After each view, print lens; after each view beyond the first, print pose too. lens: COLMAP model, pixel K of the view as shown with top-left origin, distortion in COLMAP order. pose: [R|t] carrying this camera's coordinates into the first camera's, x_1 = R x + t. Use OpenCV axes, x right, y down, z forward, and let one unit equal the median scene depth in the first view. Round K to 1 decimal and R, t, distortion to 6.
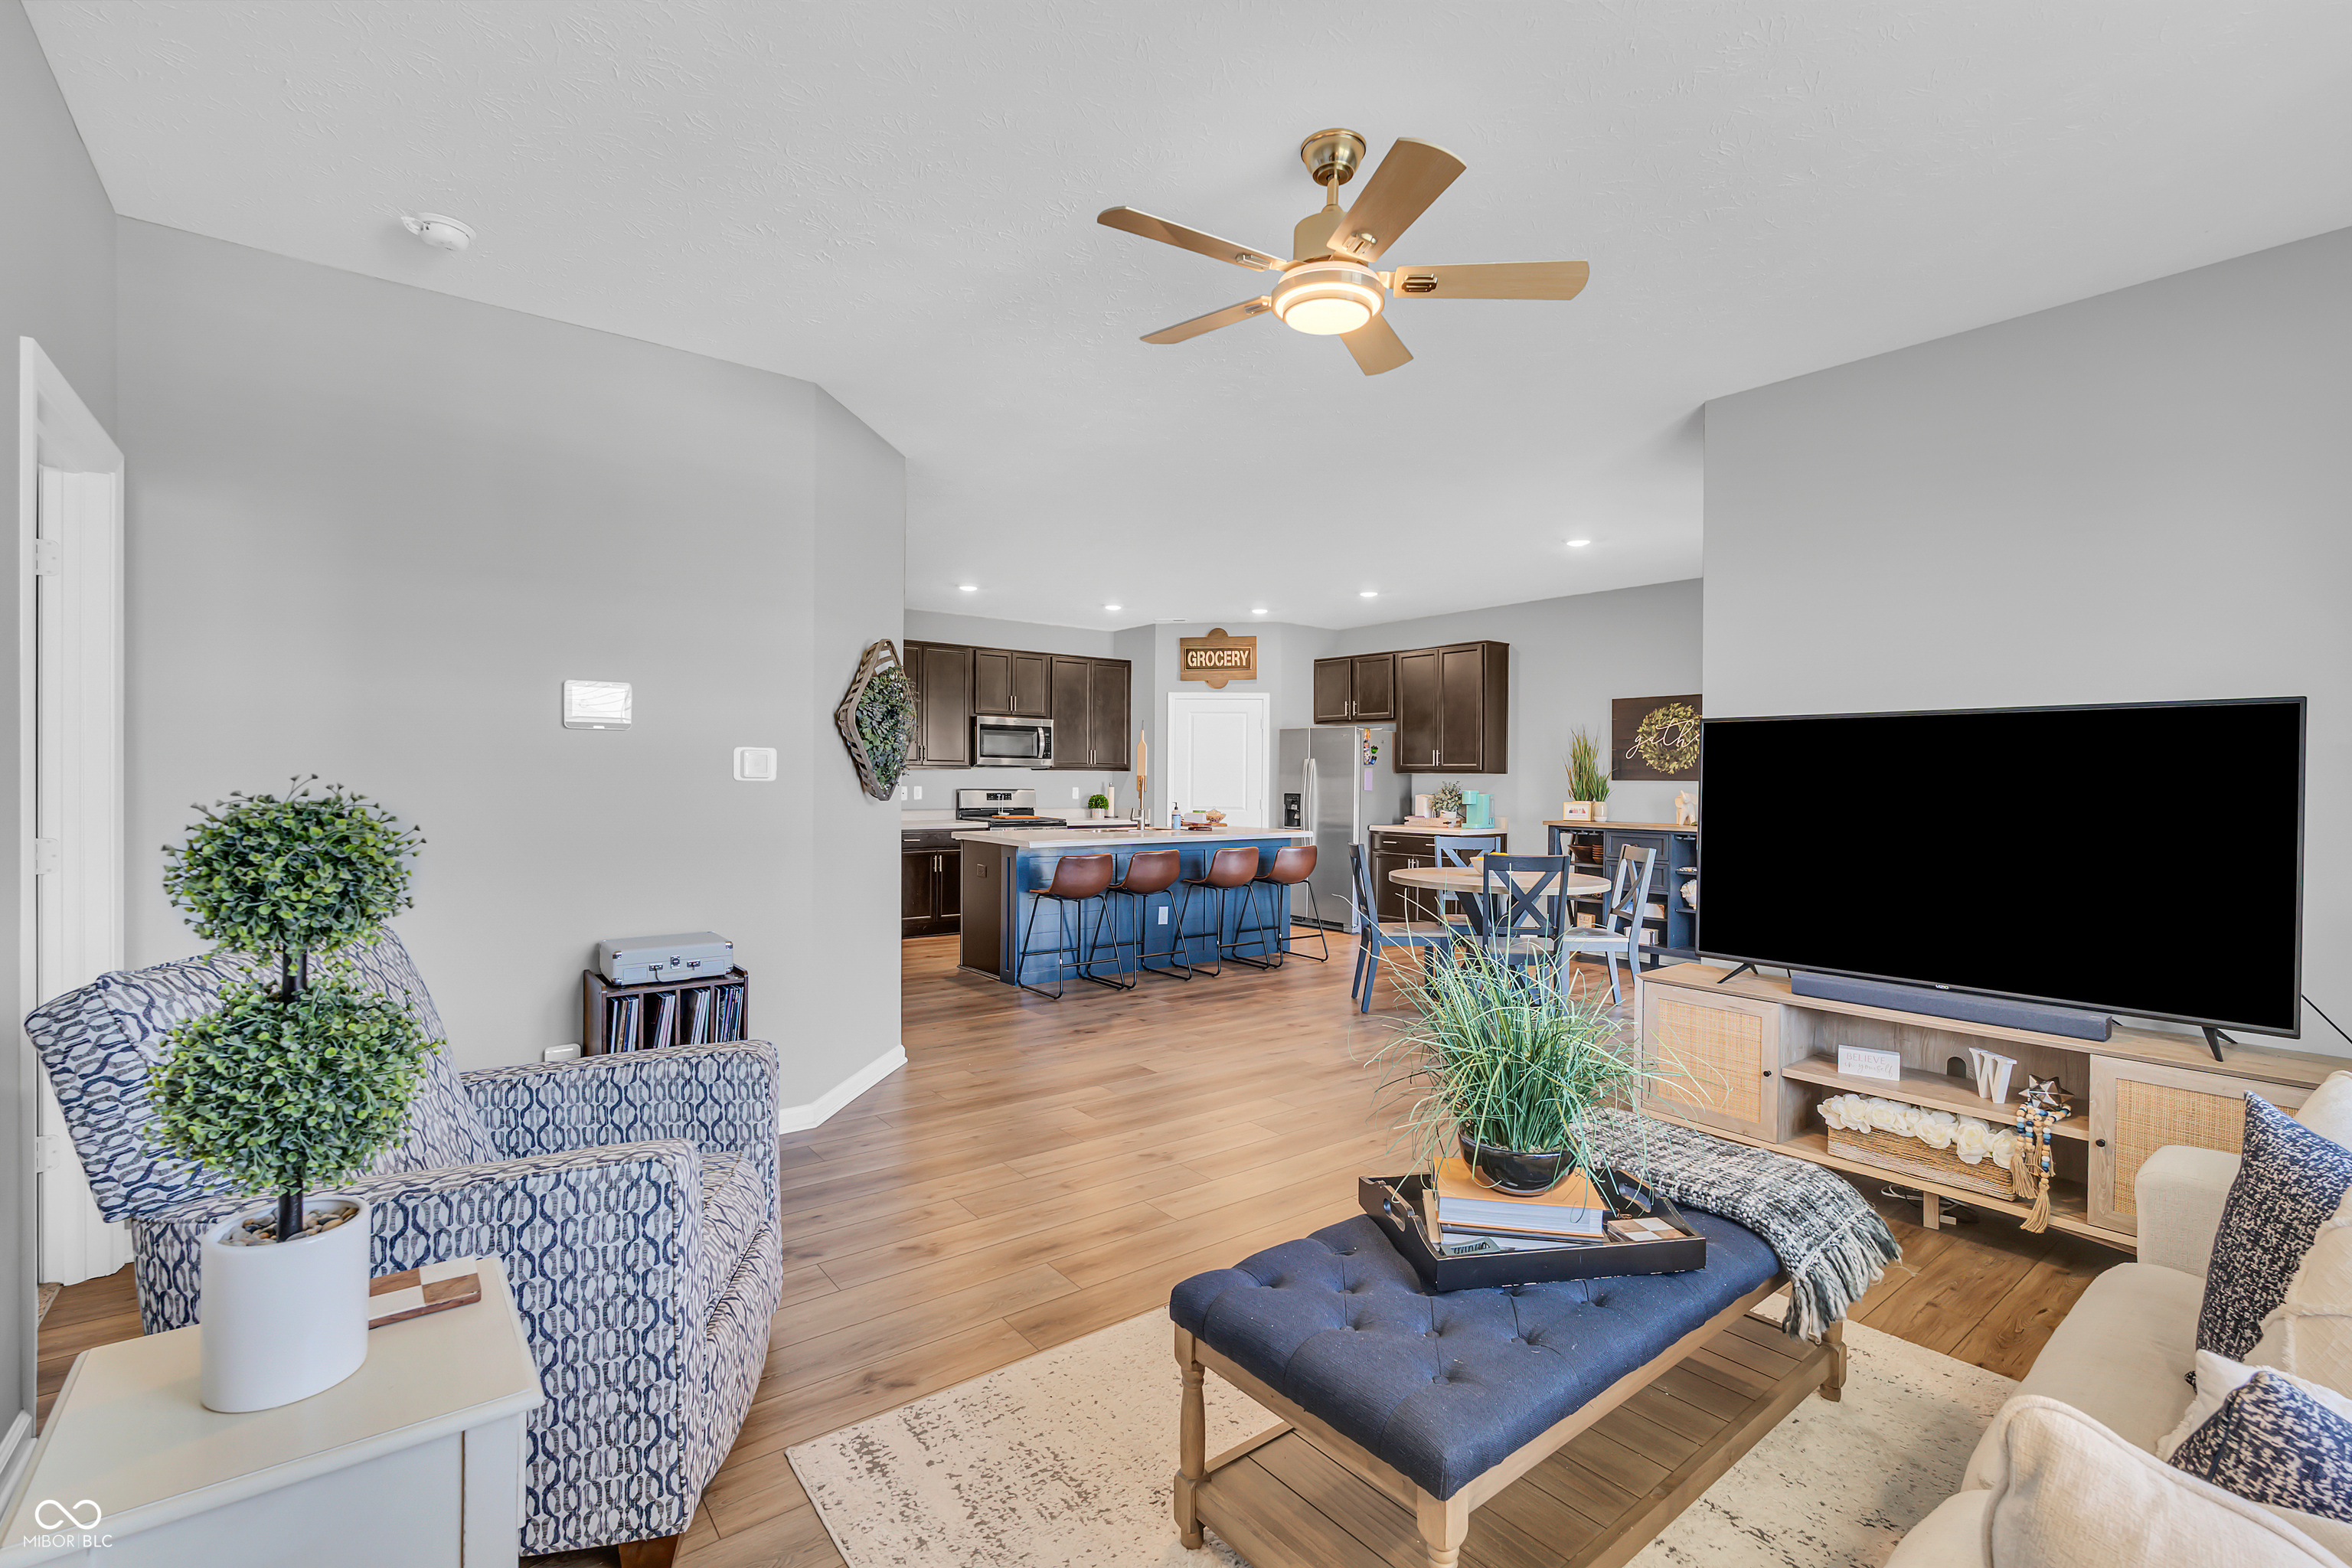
lens RADIAL K [[1029.8, 0, 1180.5], [0, 1029.8, 784.5], [0, 0, 1]] dist [-0.003108, -0.000384]
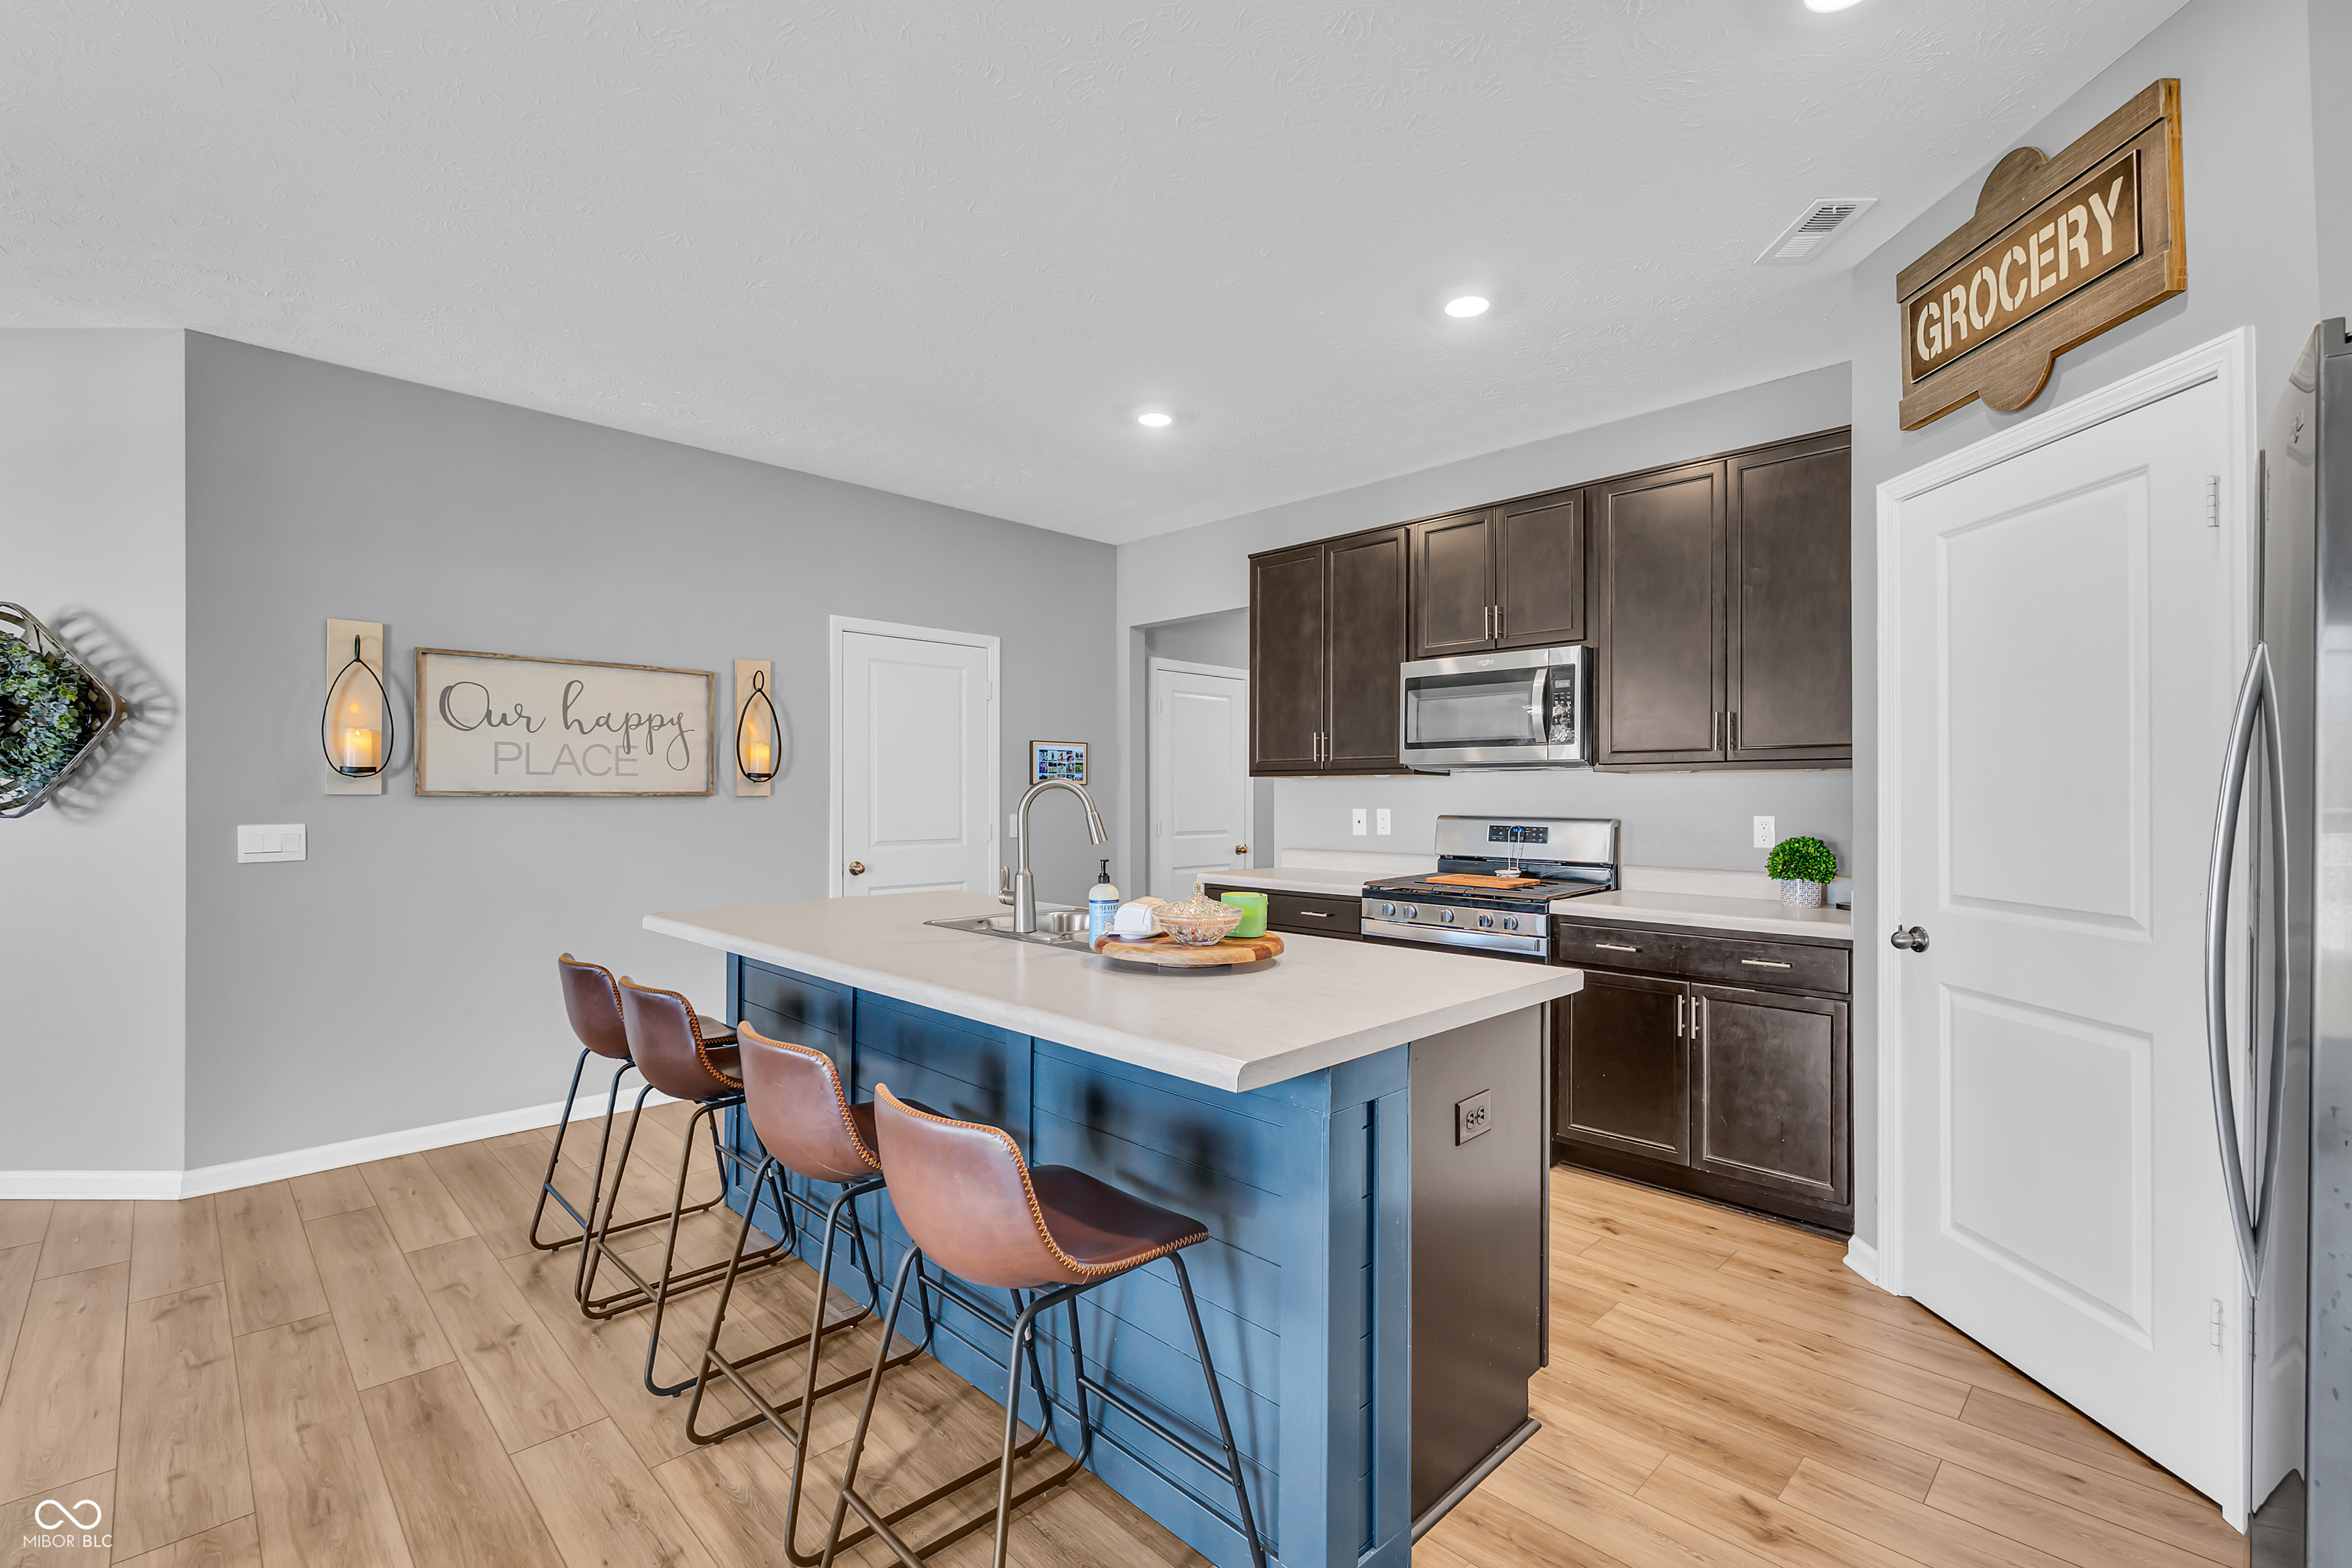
lens RADIAL K [[1038.0, 0, 1182.3], [0, 1038.0, 794.6], [0, 0, 1]] dist [-0.006836, 0.000024]
pose [[0.121542, -0.009572, -0.992540, 0.254684], [-0.007224, 0.999918, -0.010528, 0.000170], [0.992560, 0.008450, 0.121462, 0.801563]]
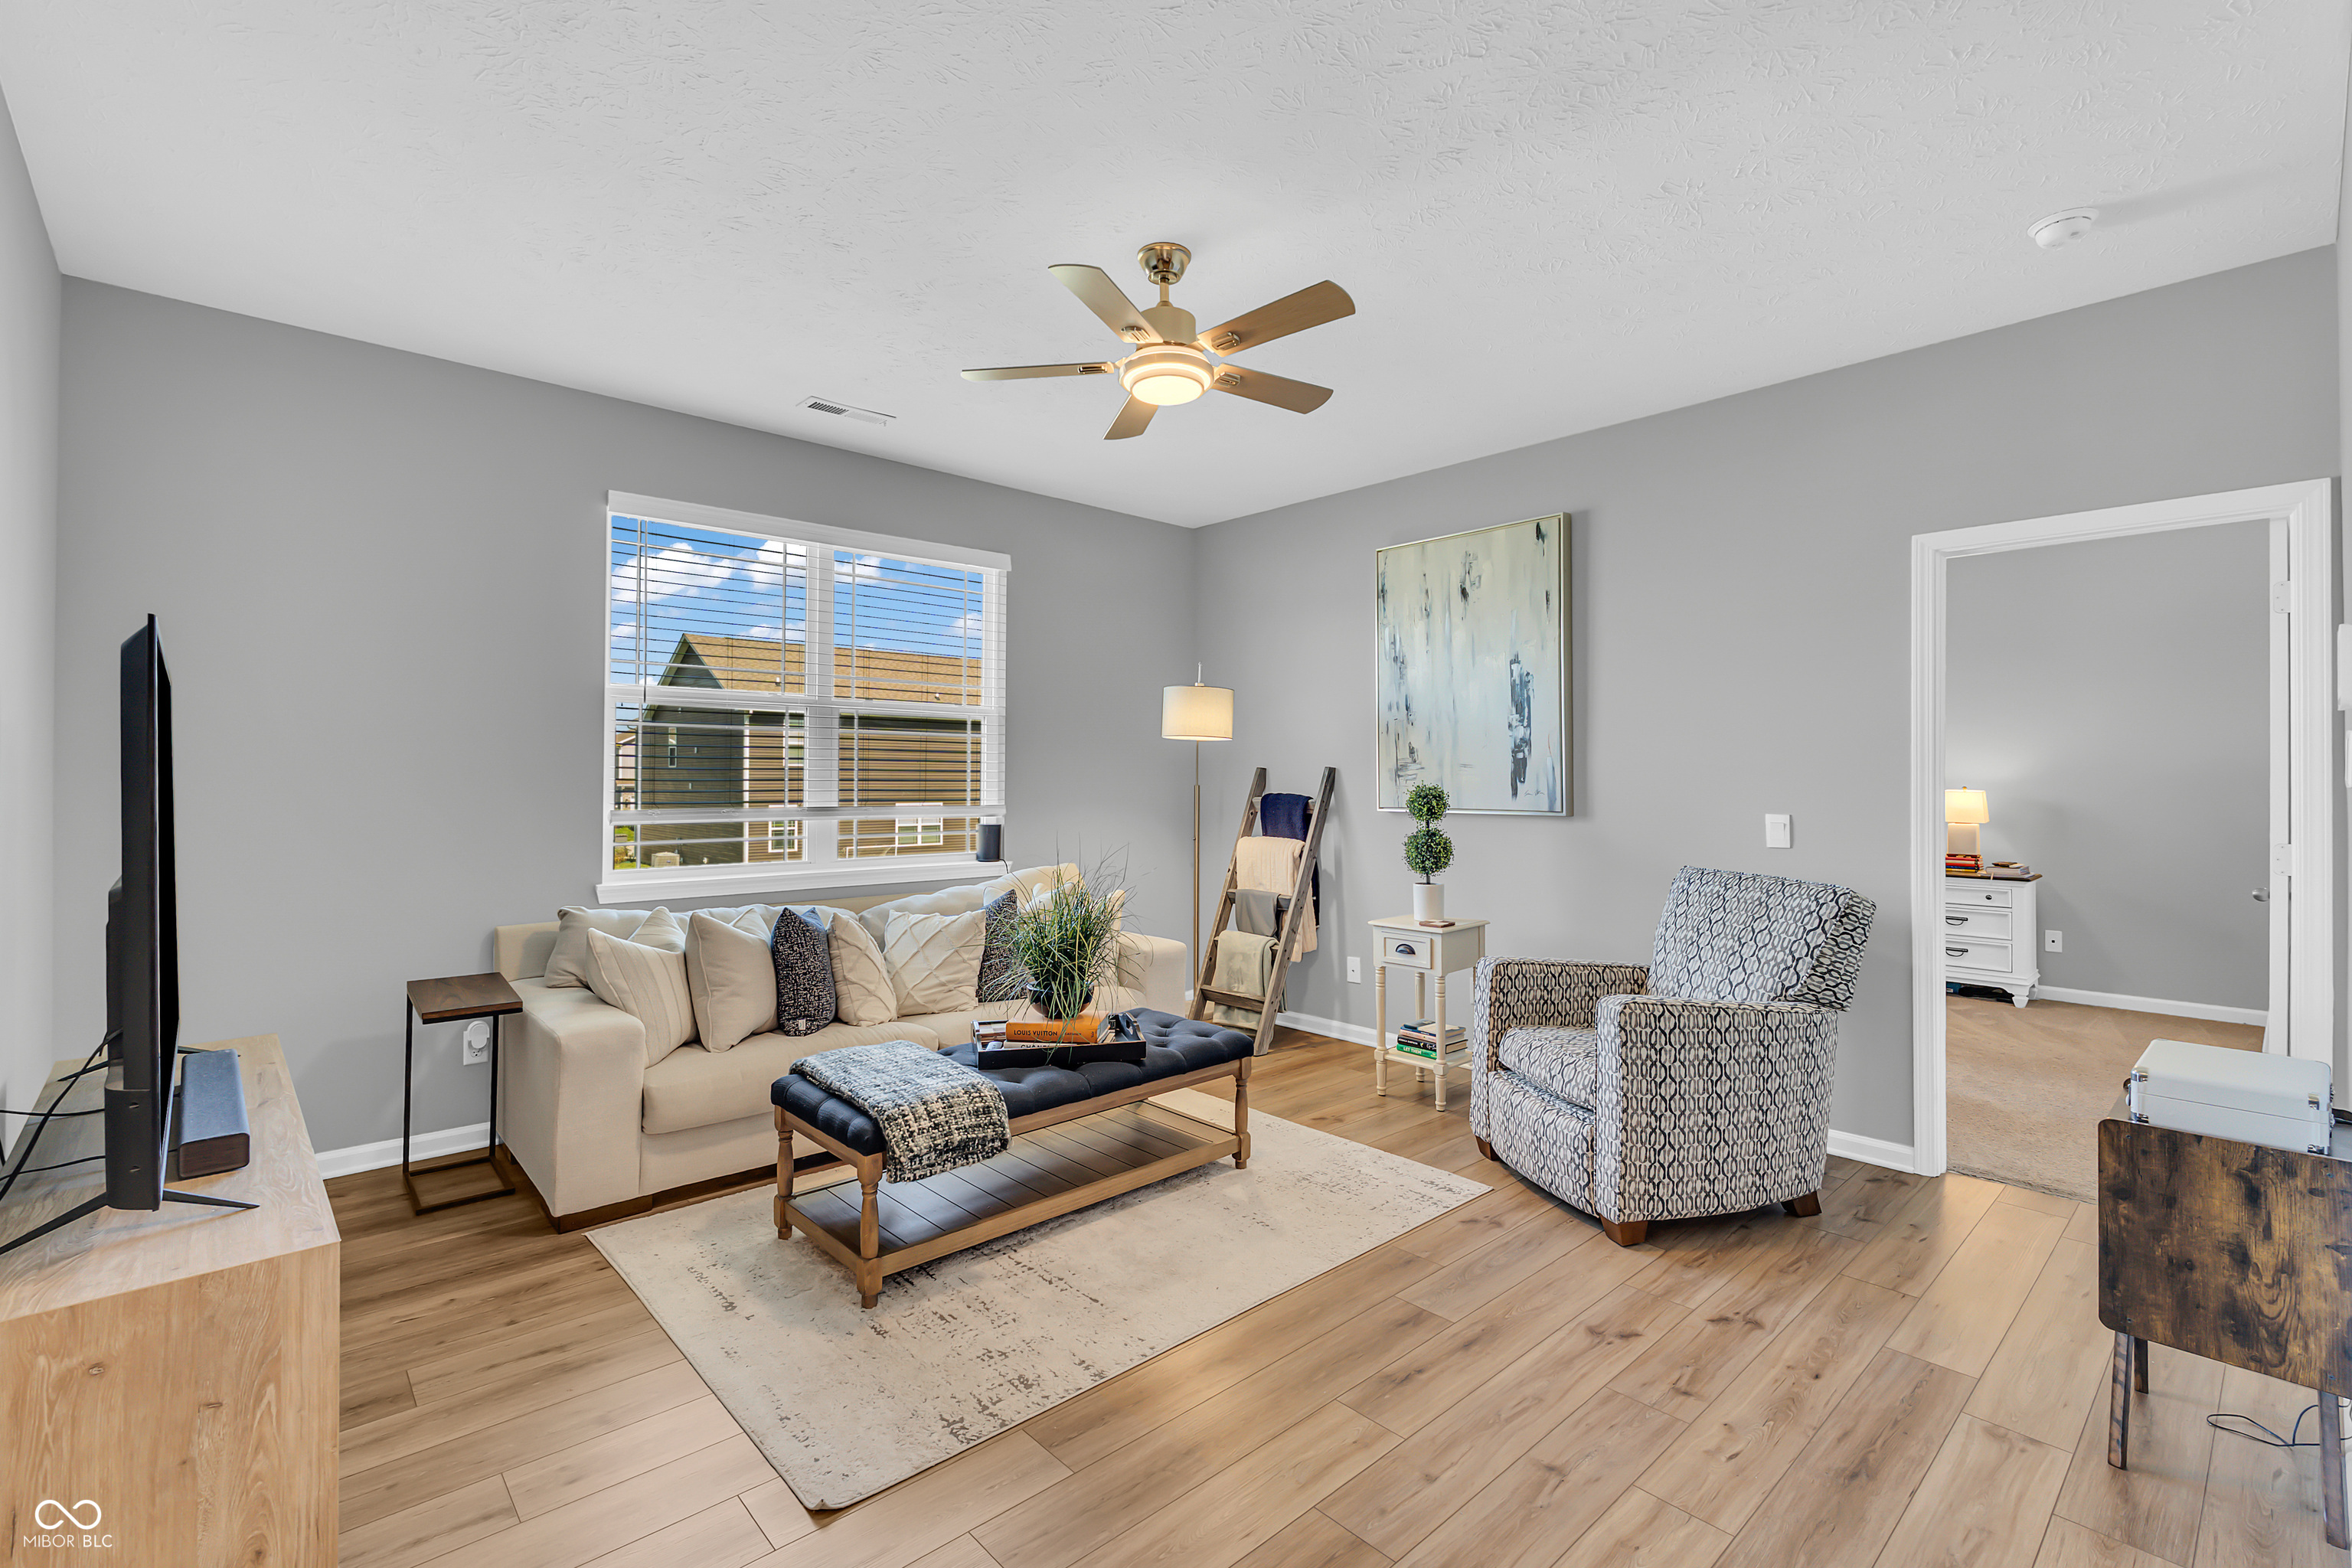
lens RADIAL K [[1035.8, 0, 1187.9], [0, 1035.8, 767.3], [0, 0, 1]] dist [-0.003975, 0.000162]
pose [[-0.996532, -0.013272, -0.082141, 0.054170], [-0.013014, 0.999909, -0.003679, -0.003180], [0.082182, -0.002598, -0.996614, 0.559856]]
